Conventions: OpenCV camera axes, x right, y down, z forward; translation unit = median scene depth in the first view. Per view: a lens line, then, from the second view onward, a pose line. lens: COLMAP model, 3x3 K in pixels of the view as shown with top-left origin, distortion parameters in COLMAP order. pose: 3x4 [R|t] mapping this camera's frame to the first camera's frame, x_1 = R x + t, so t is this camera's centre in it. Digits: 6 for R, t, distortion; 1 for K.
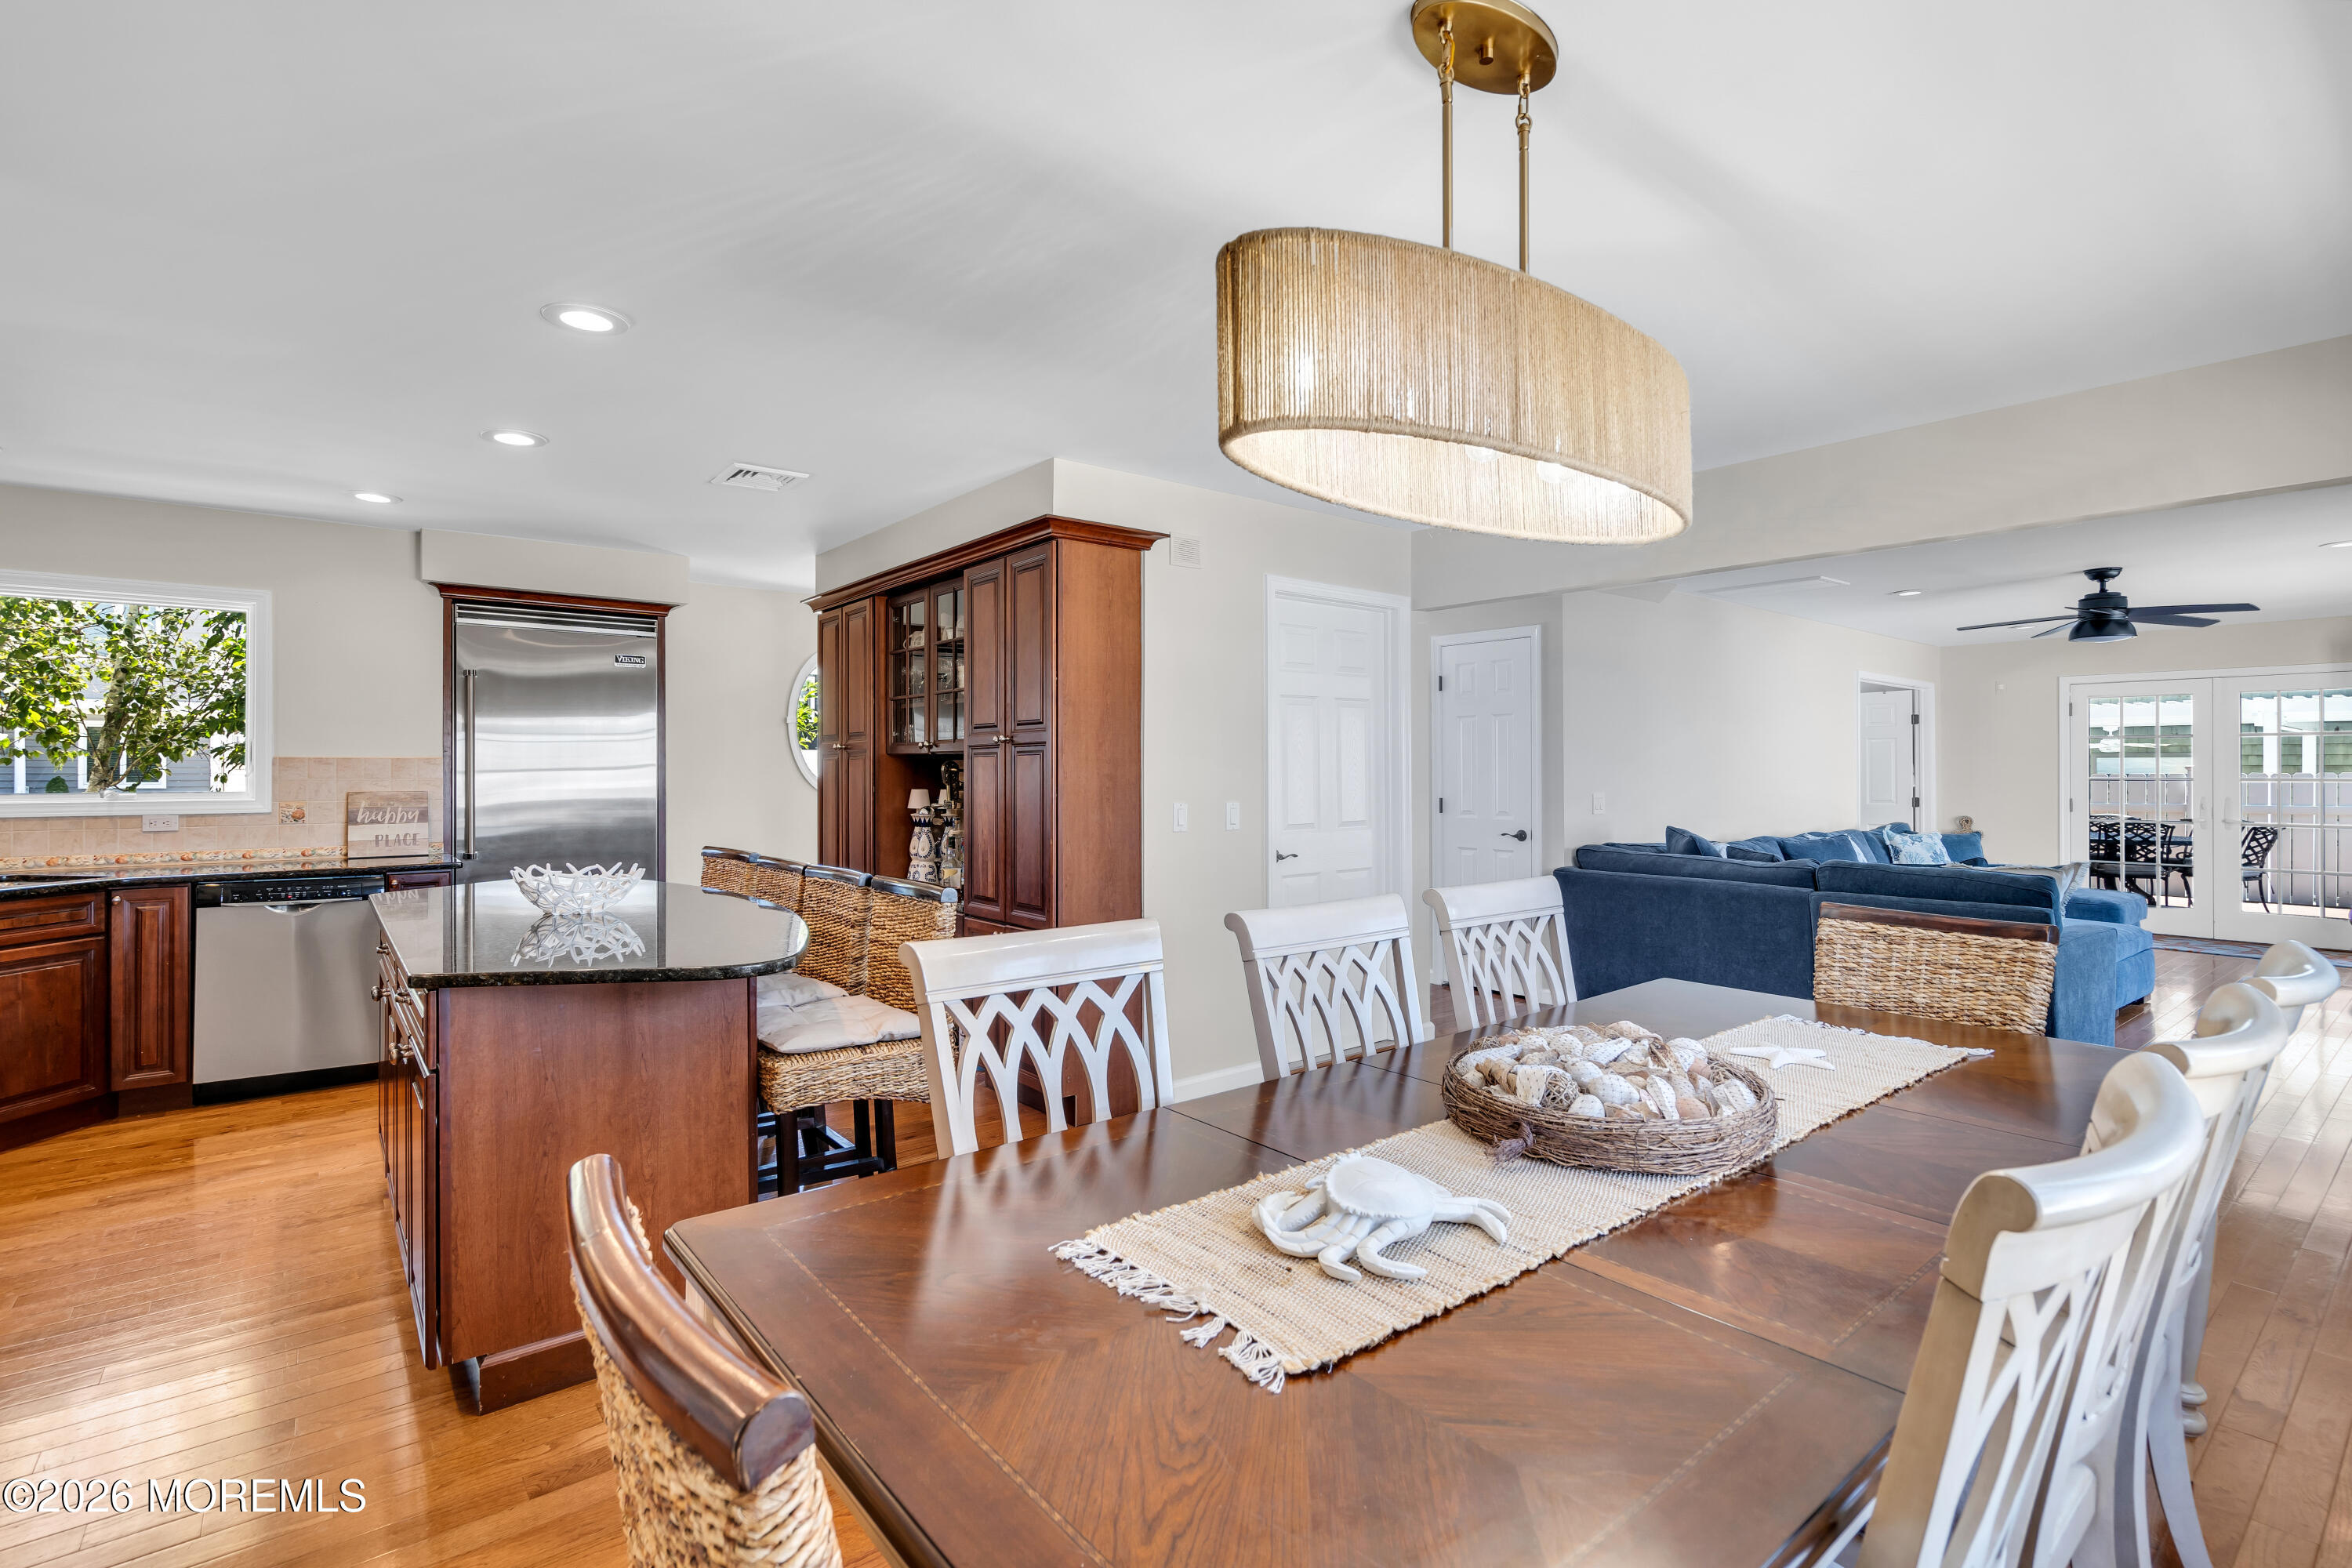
lens RADIAL K [[1073.7, 0, 1166.7], [0, 1073.7, 777.3], [0, 0, 1]] dist [-0.002606, -0.000245]
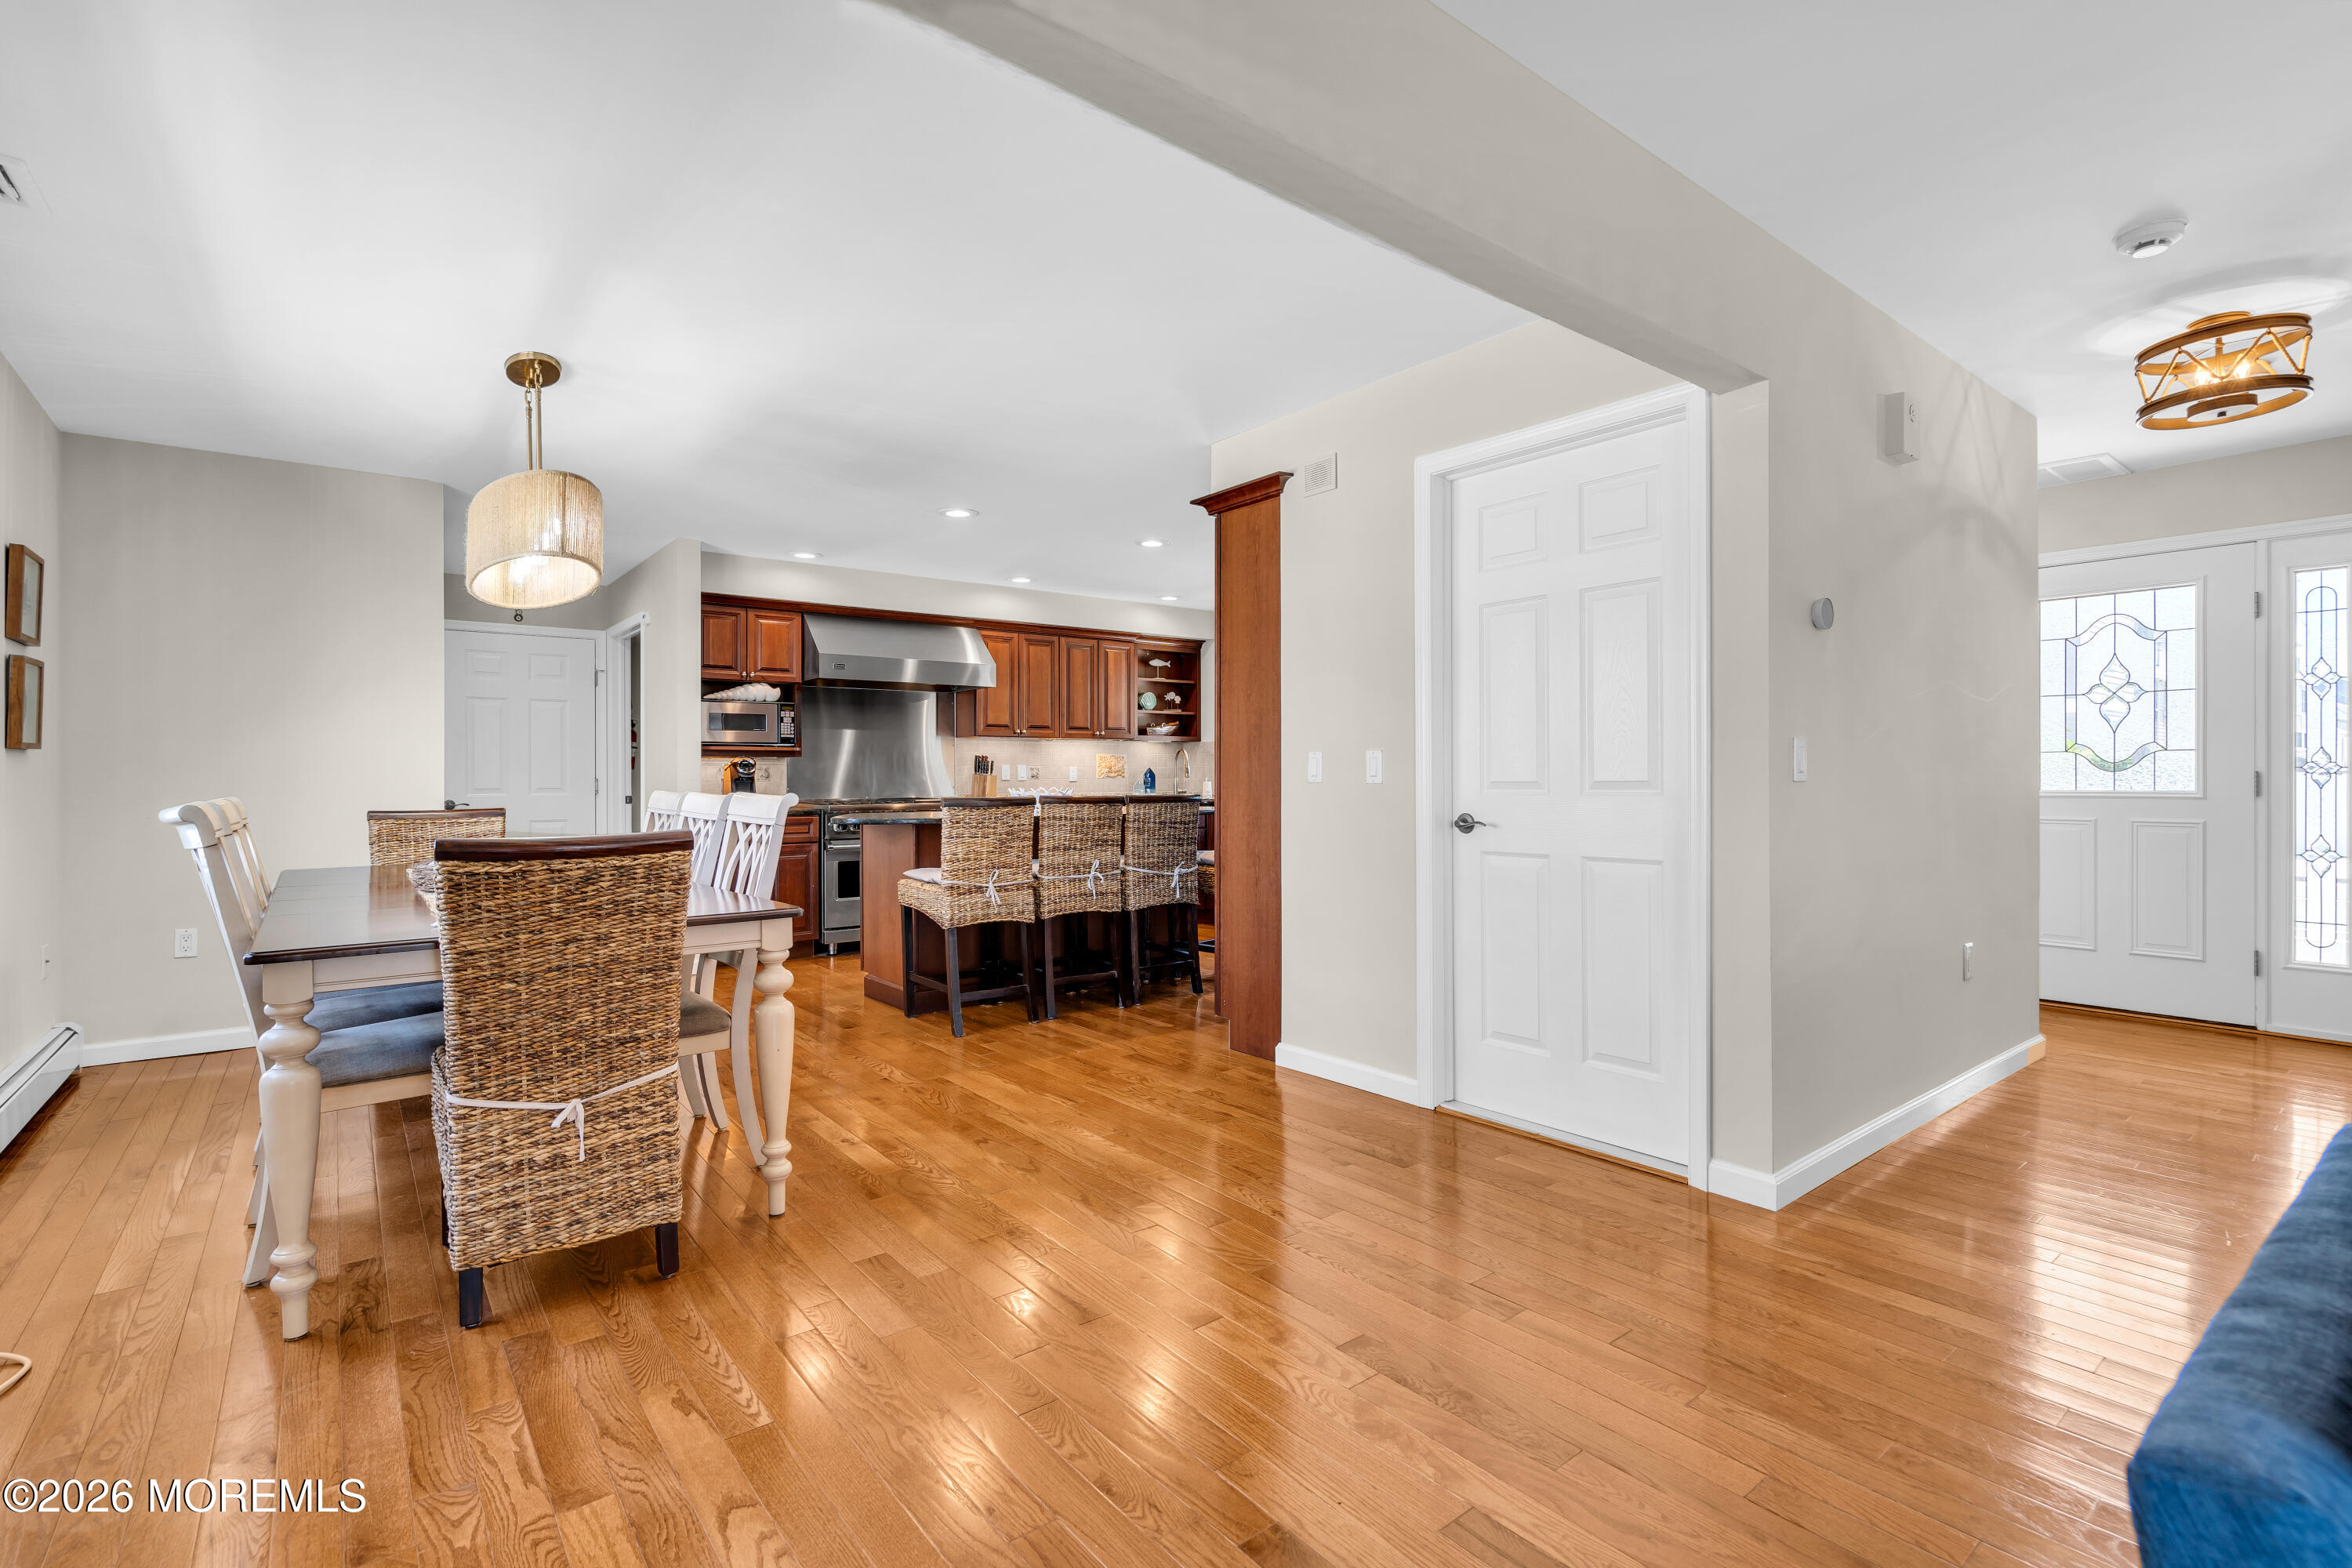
lens RADIAL K [[1073.7, 0, 1184.4], [0, 1073.7, 784.7], [0, 0, 1]] dist [-0.002606, -0.000245]
pose [[0.001433, 0.008902, -0.999959, 0.959606], [0.000477, 0.999960, 0.008903, 0.044369], [0.999999, -0.000489, 0.001429, 0.905264]]
